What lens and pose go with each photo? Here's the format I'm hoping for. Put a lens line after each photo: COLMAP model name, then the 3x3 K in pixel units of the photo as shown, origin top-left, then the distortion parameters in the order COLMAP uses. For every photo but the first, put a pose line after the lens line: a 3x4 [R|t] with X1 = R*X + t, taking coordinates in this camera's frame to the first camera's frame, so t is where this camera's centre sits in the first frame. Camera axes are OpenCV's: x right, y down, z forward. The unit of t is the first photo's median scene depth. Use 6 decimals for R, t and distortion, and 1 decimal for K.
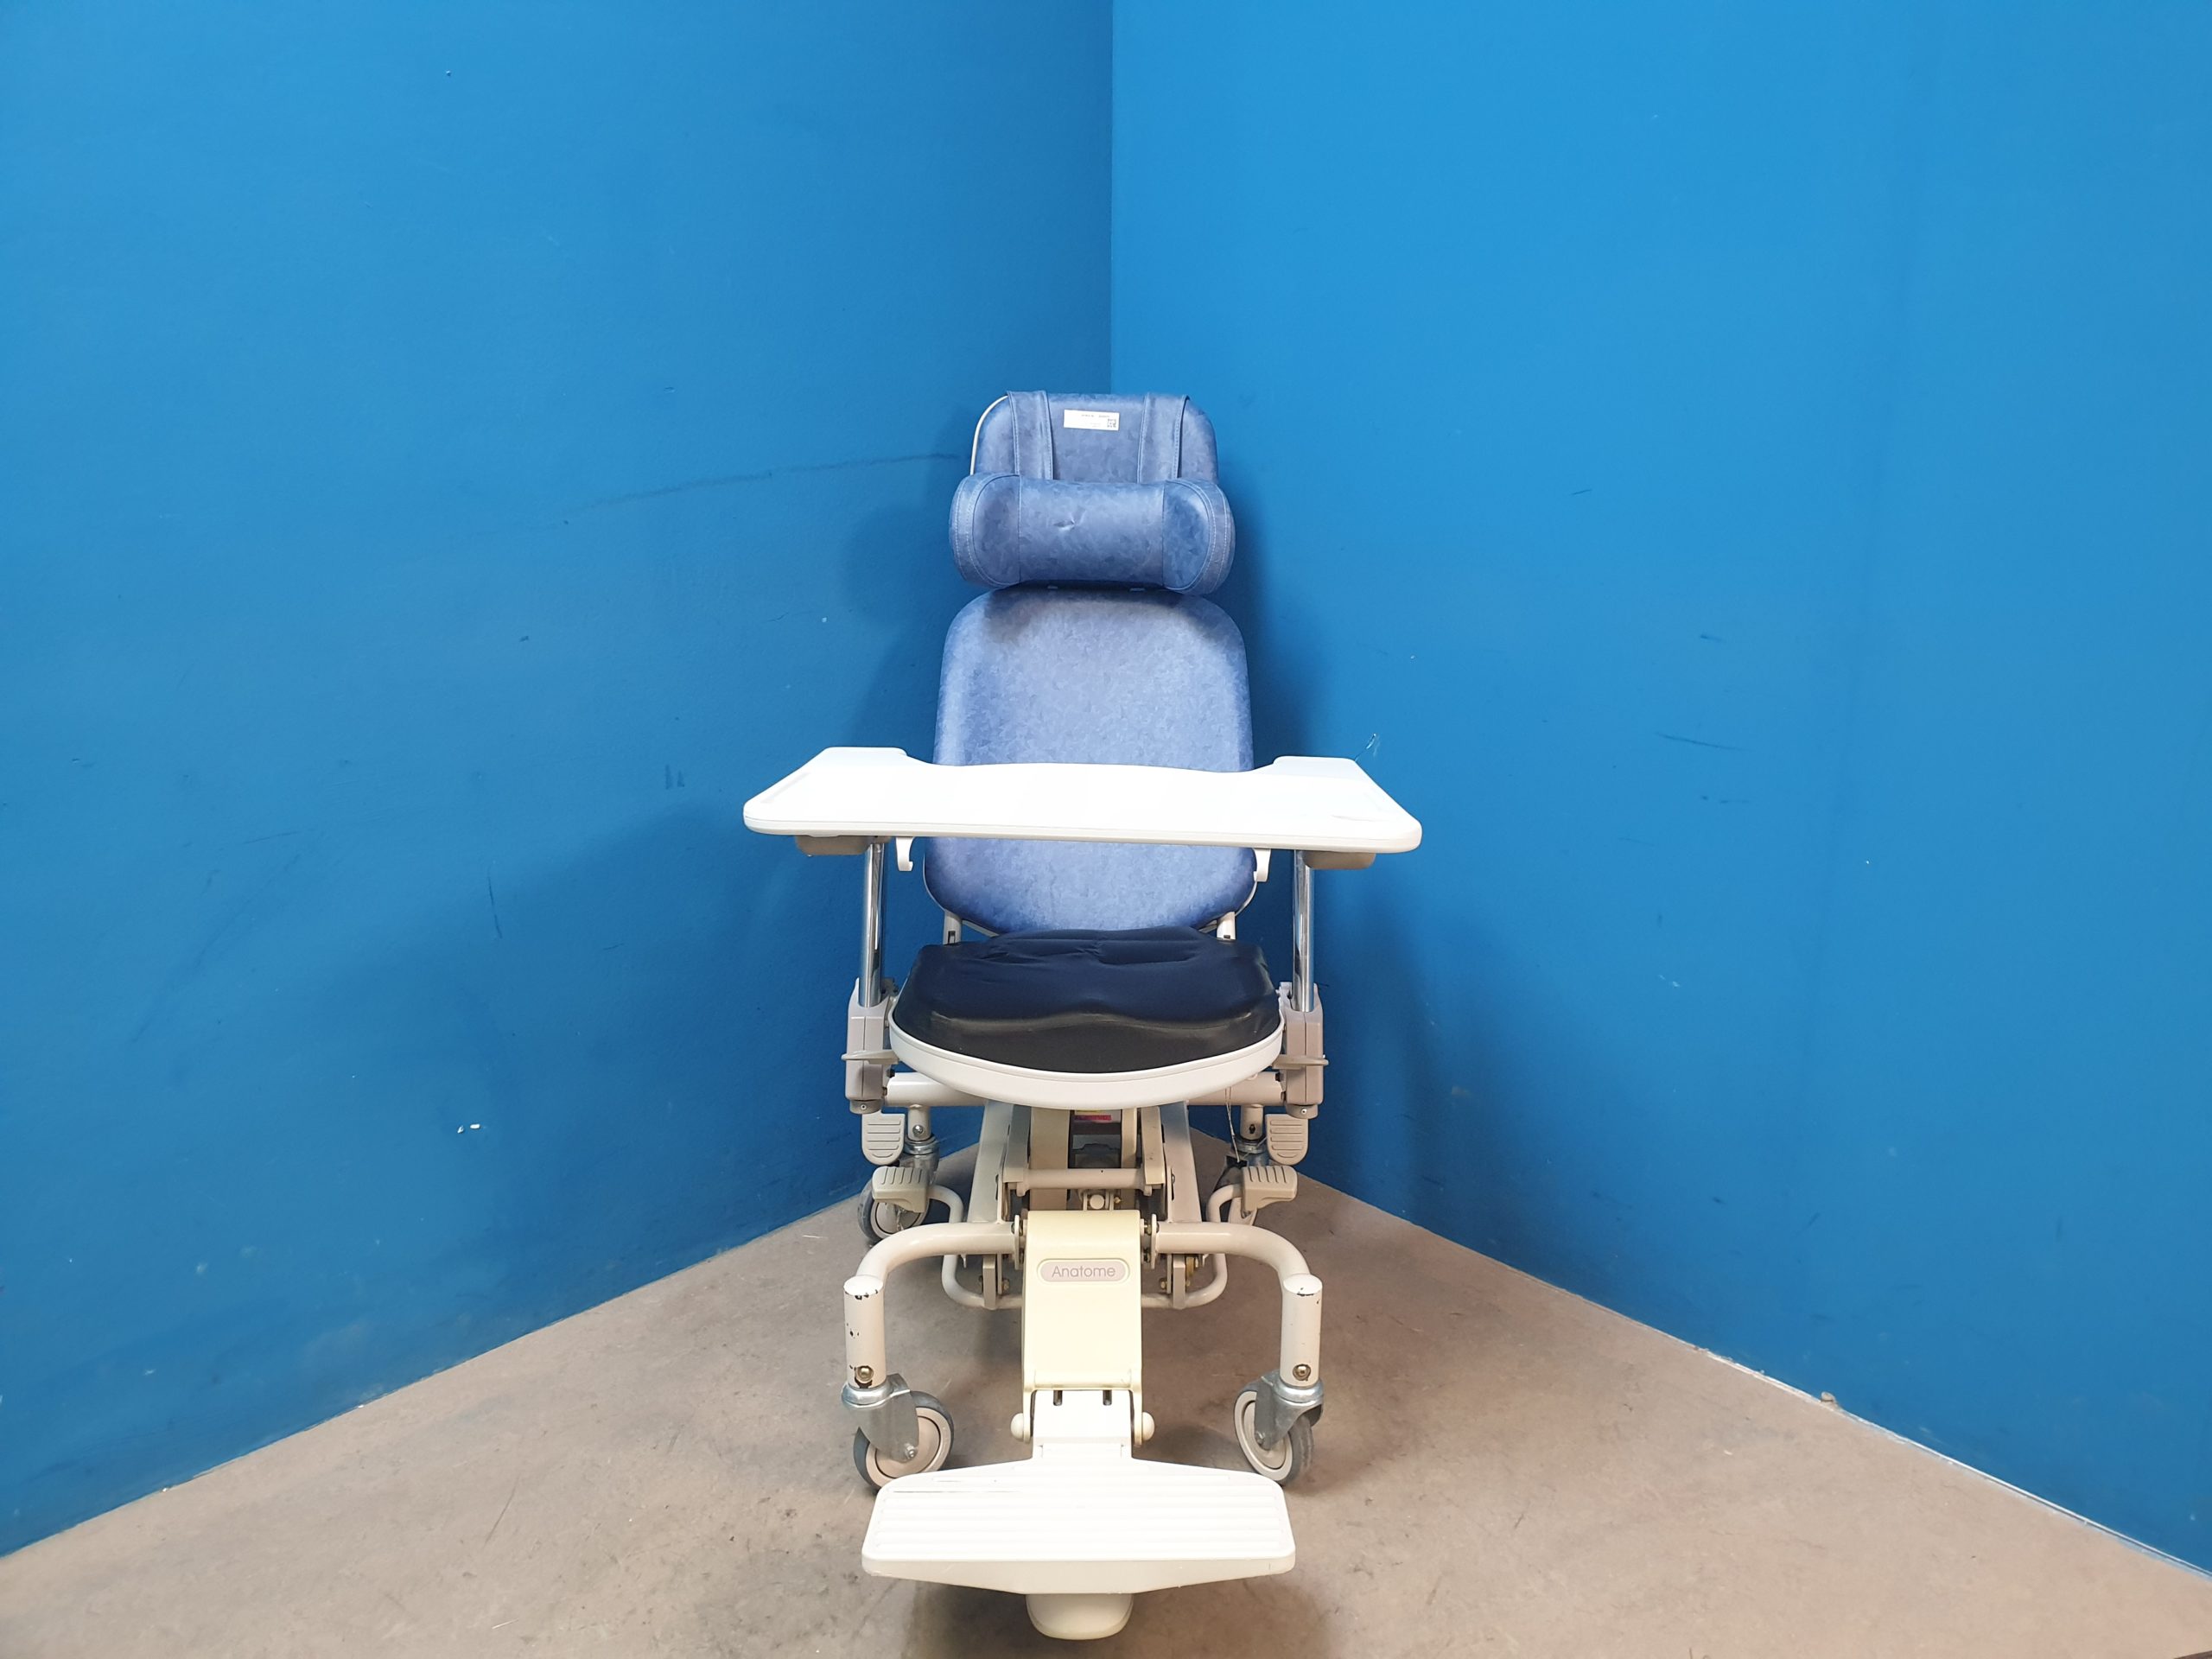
lens RADIAL K [[1687.2, 0, 1132.7], [0, 1687.2, 789.3], [0, 0, 1]] dist [-0.006121, 0.008198]
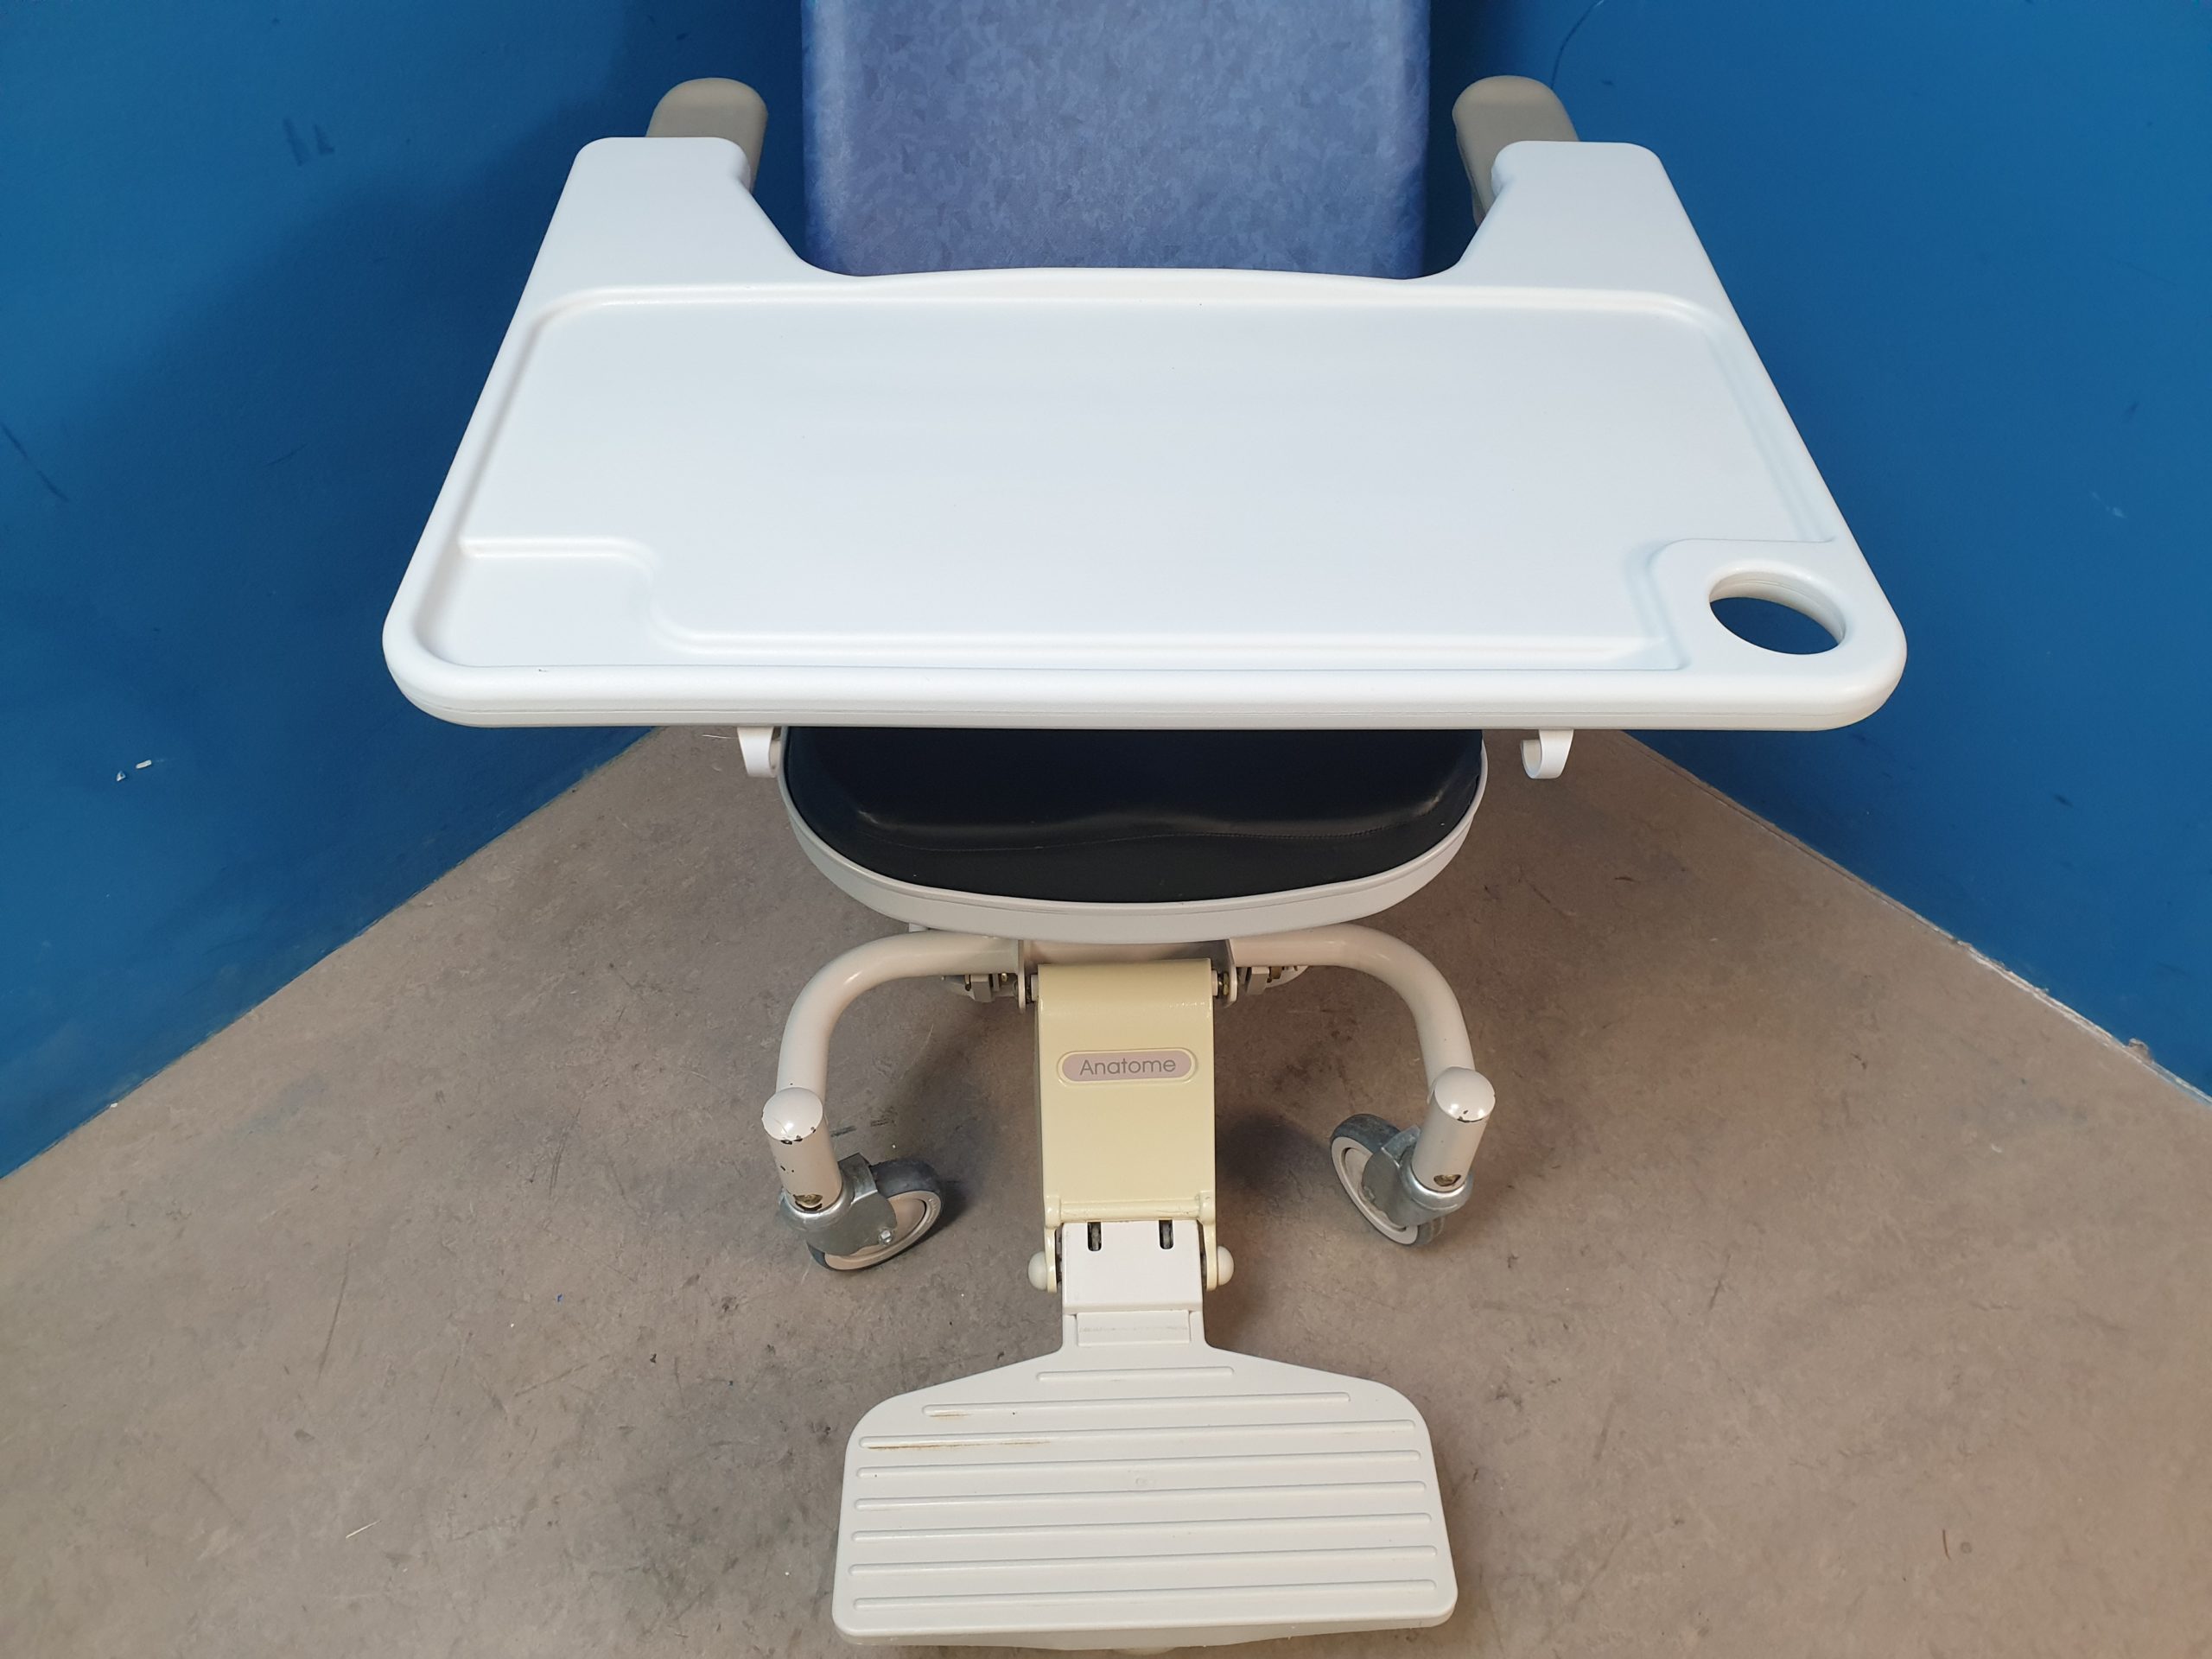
lens RADIAL K [[1710.2, 0, 1111.6], [0, 1710.2, 831.4], [0, 0, 1]] dist [0.001727, 0.003892]
pose [[0.999879, -0.013863, 0.006988, -0.035471], [0.006540, 0.784373, 0.620255, -0.177676], [-0.014080, -0.620135, 0.784369, 0.494684]]
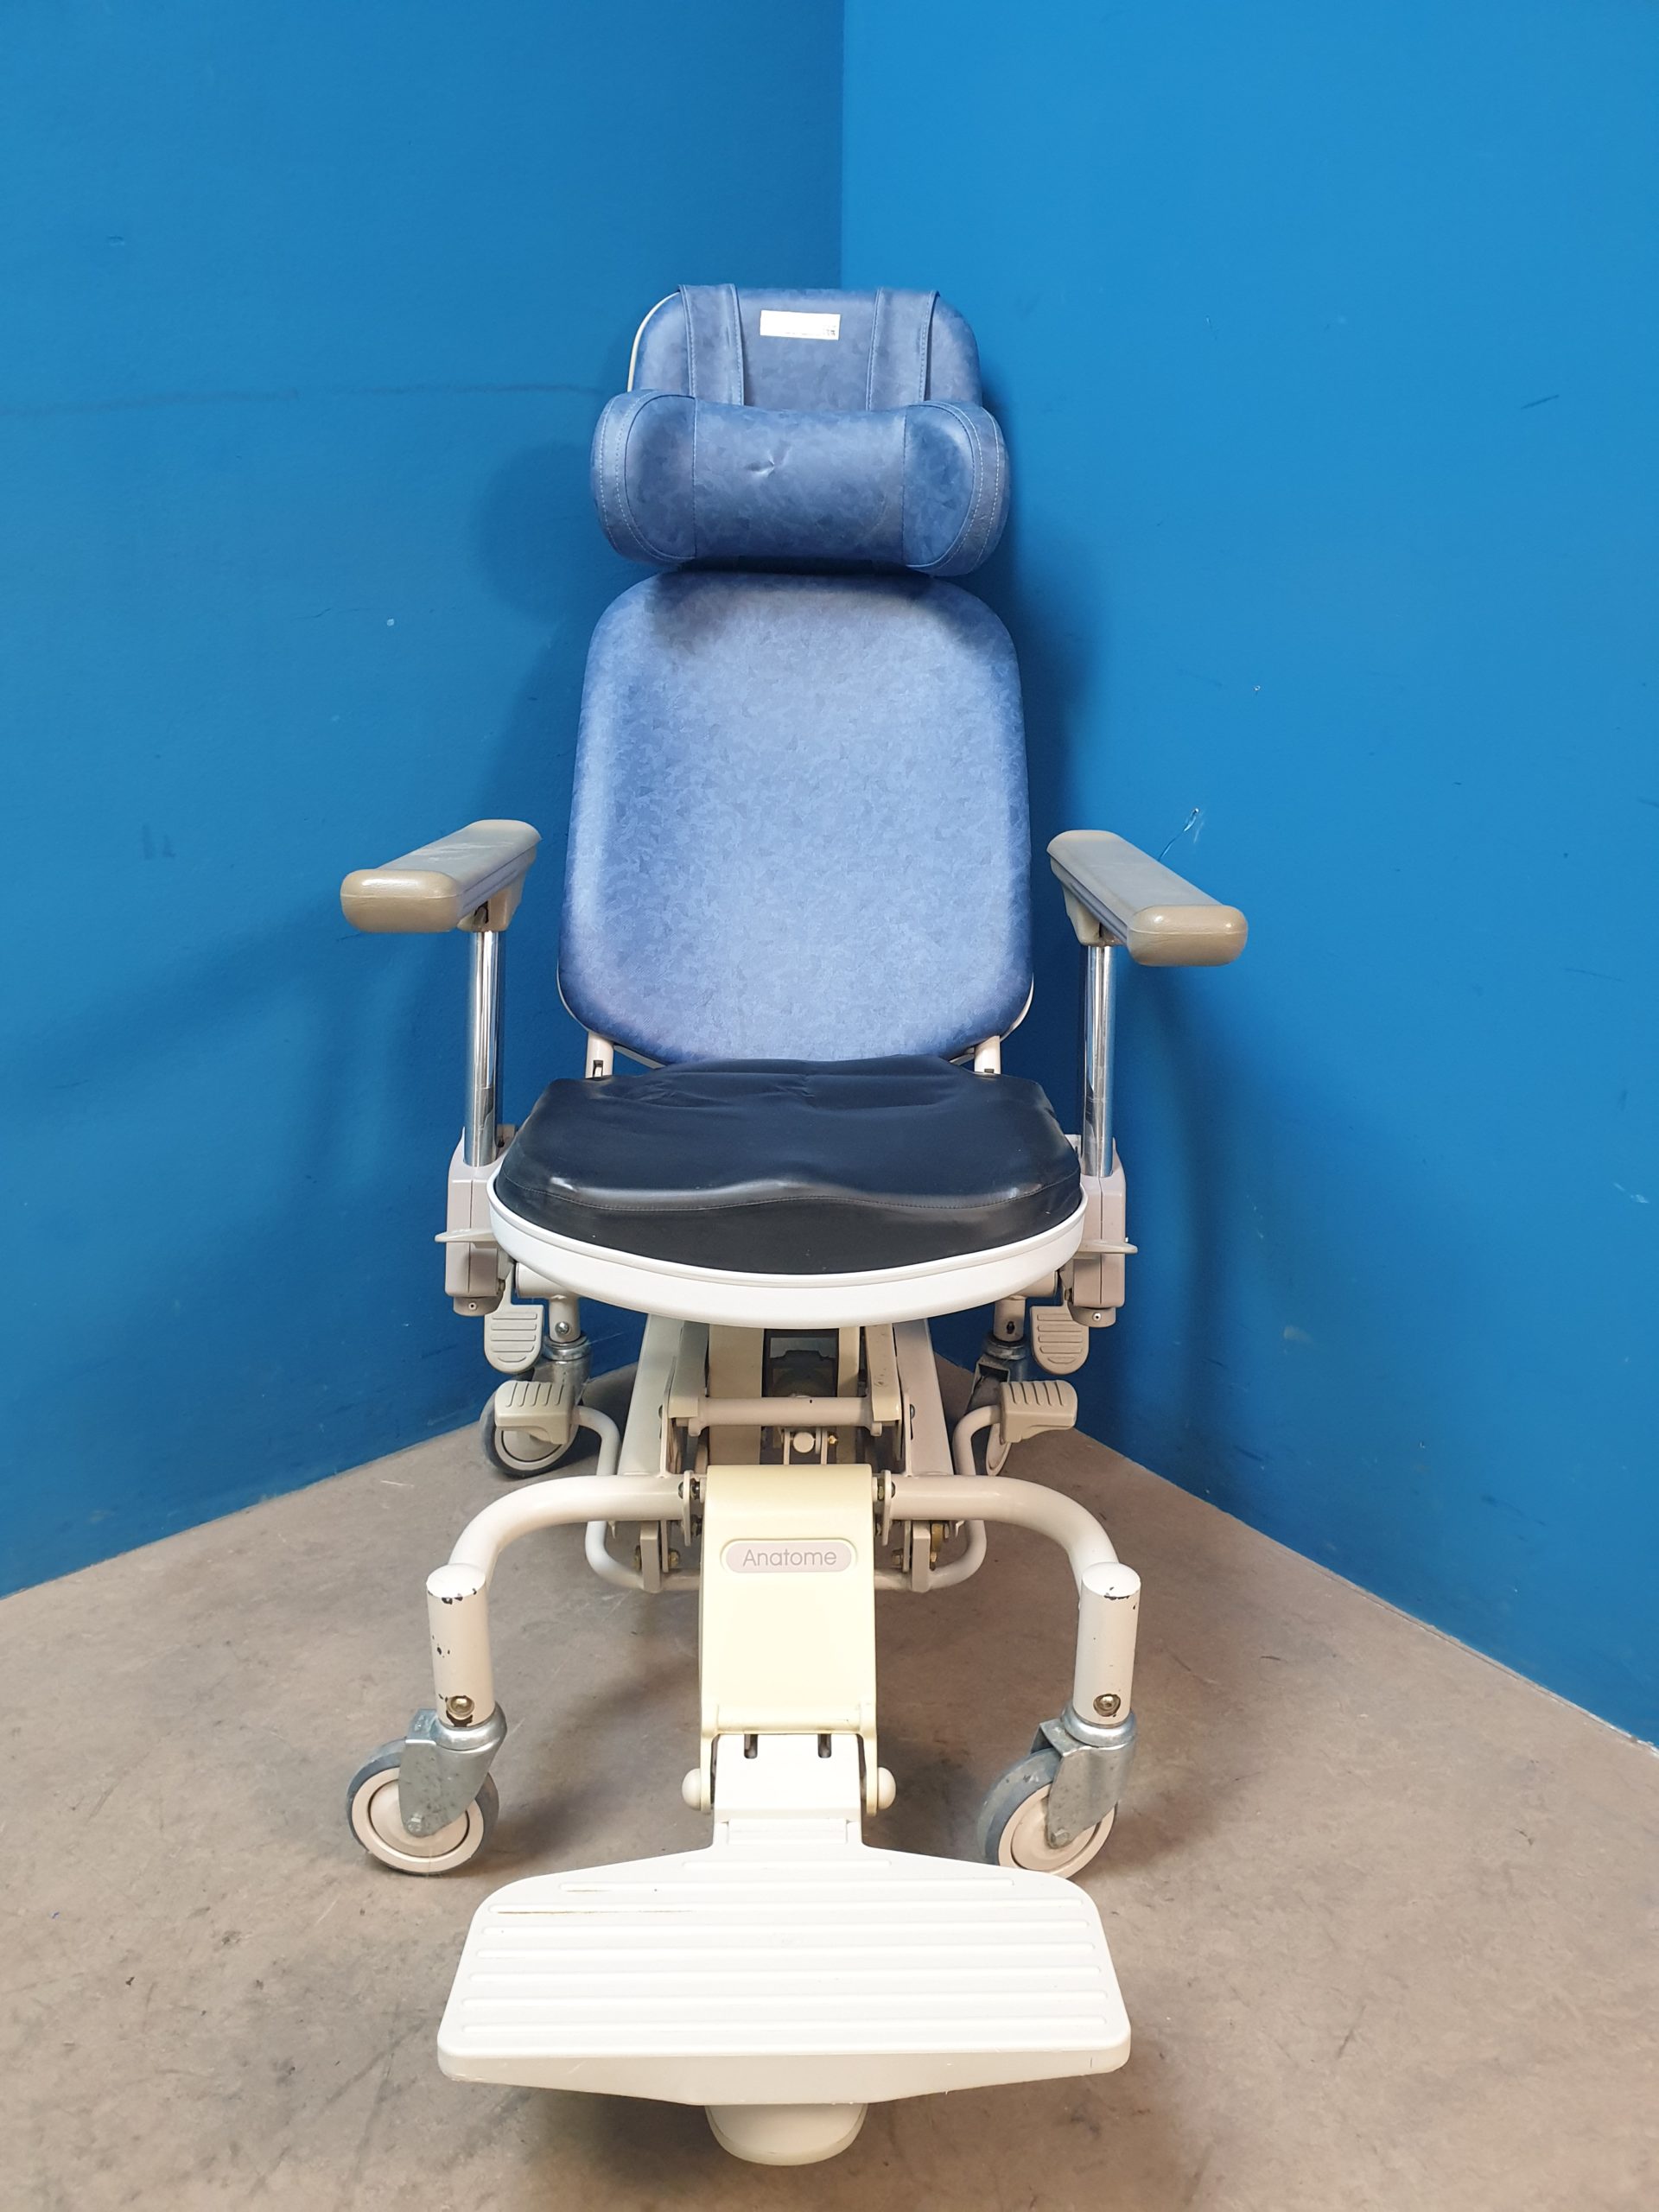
lens RADIAL K [[1687.2, 0, 835.6], [0, 1687.2, 1117.9], [0, 0, 1]] dist [-0.006121, 0.008198]
pose [[0.999971, 0.006560, 0.003757, -0.011771], [-0.006934, 0.993879, 0.110257, 0.033360], [-0.003011, -0.110280, 0.993896, 0.319776]]
